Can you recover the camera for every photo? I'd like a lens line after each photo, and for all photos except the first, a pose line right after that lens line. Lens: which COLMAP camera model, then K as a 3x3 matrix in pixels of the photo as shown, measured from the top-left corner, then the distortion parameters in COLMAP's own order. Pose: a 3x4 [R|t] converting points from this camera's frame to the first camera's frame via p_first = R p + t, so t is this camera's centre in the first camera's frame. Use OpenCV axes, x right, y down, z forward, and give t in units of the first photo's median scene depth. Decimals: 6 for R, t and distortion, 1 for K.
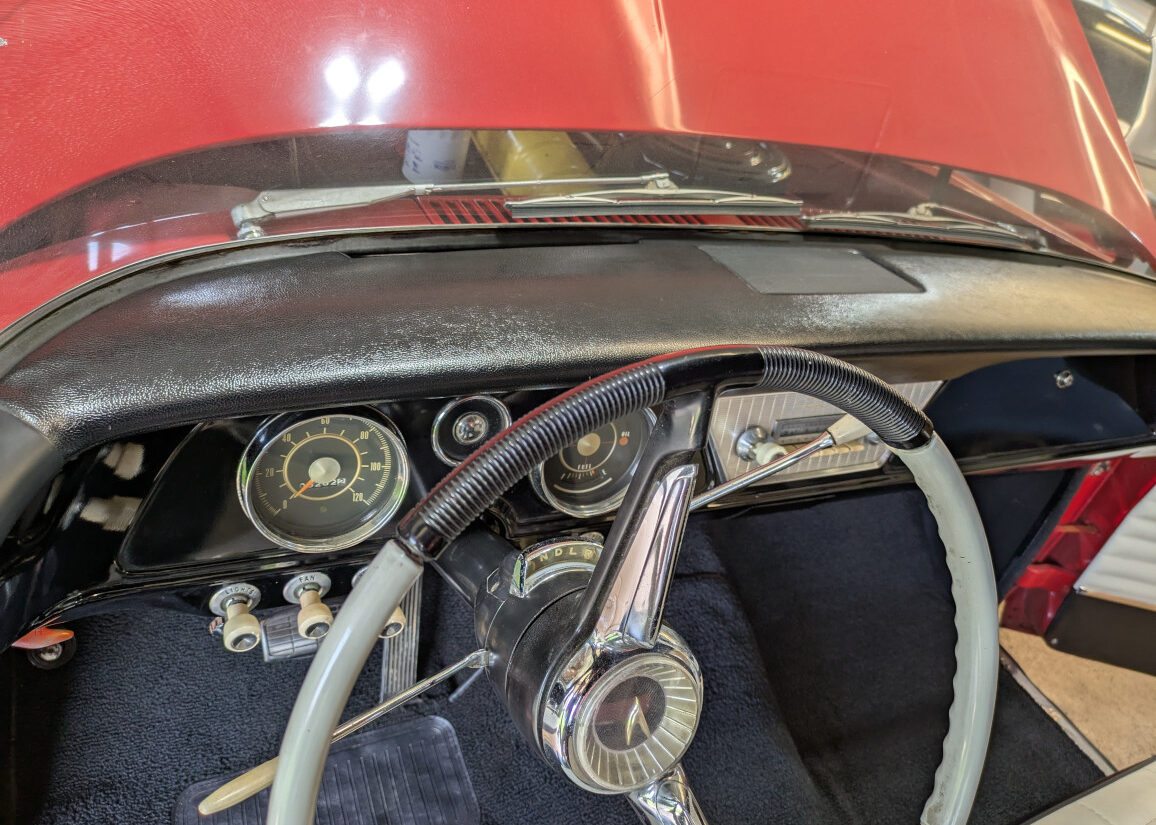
lens RADIAL K [[860.6, 0, 578.0], [0, 860.6, 412.5], [0, 0, 1]] dist [0.004123, 0.022560]
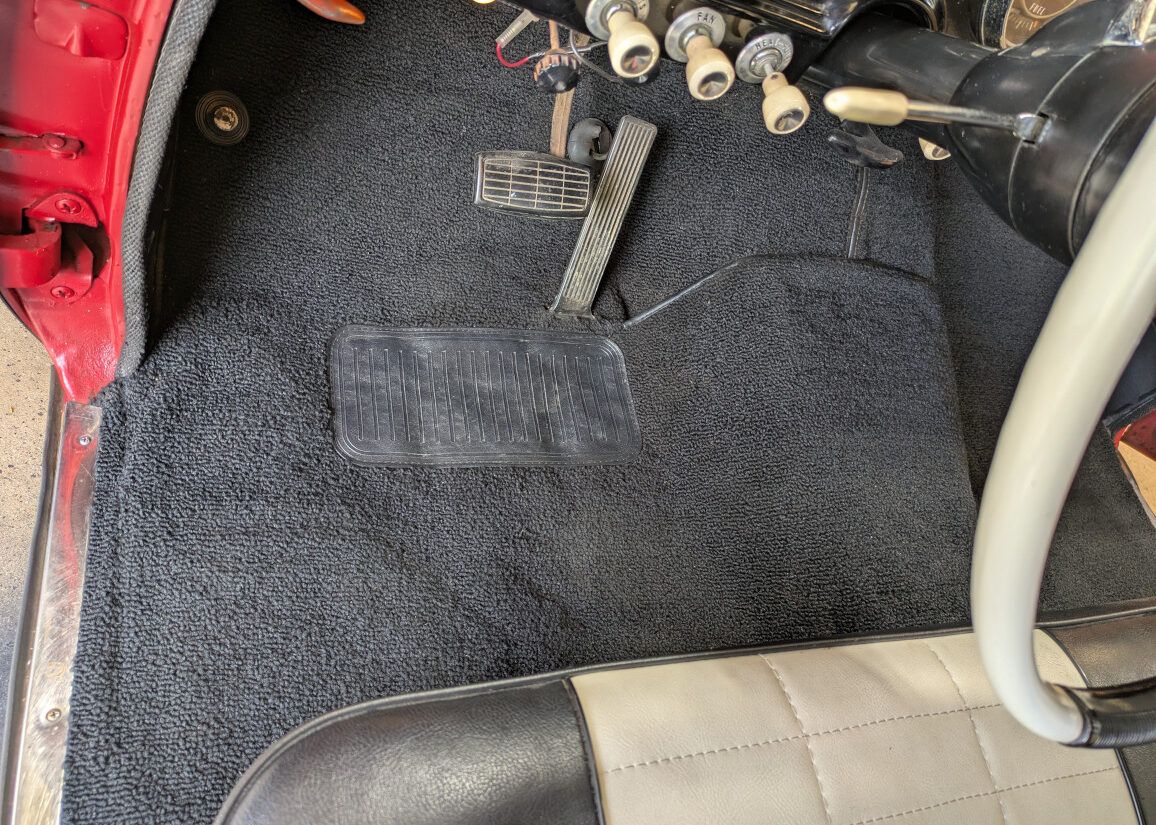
lens RADIAL K [[852.6, 0, 594.6], [0, 852.6, 408.6], [0, 0, 1]] dist [0.076763, -0.092083]
pose [[0.963207, 0.261261, 0.063048, -0.236078], [-0.268725, 0.932337, 0.241940, 0.228806], [0.004428, -0.249980, 0.968241, 0.120599]]
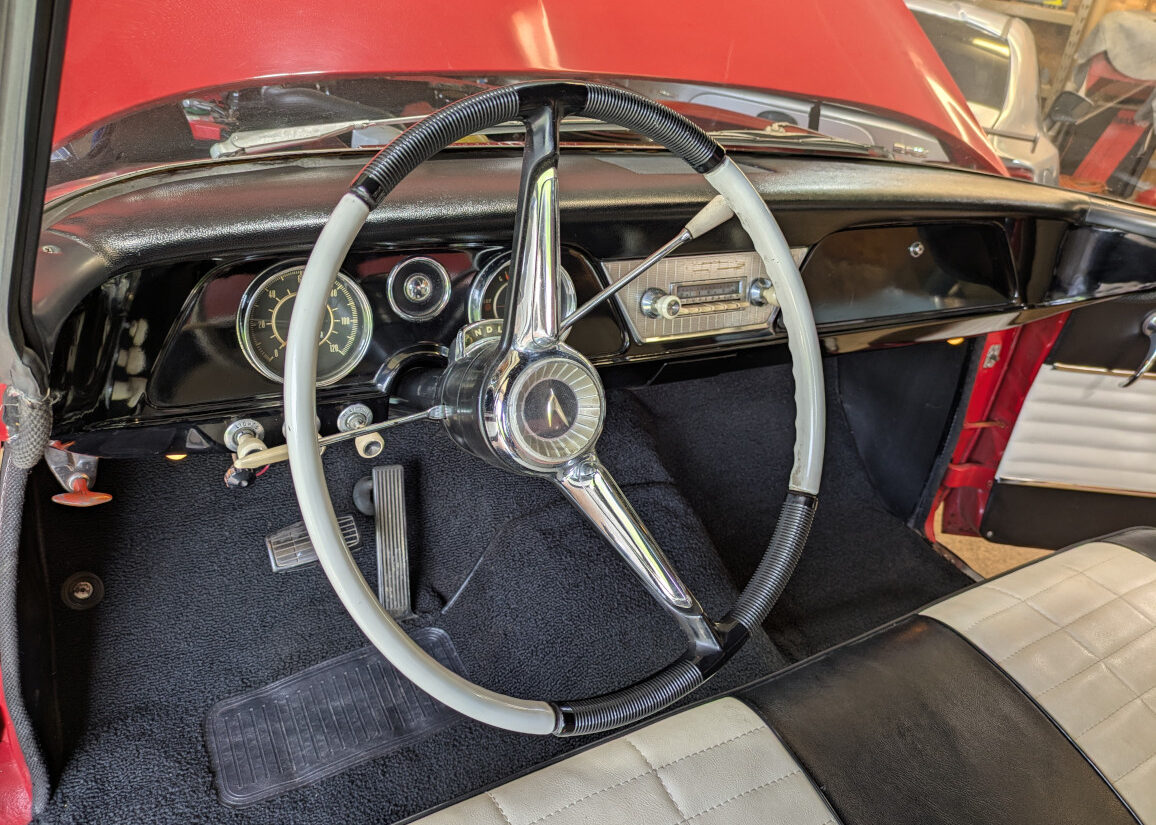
lens RADIAL K [[858.3, 0, 578.0], [0, 858.3, 412.5], [0, 0, 1]] dist [0.027613, 0.002151]
pose [[0.990633, -0.133260, 0.029814, 0.030435], [0.135670, 0.985283, -0.103975, 0.241778], [-0.015519, 0.107045, 0.994133, -0.158496]]
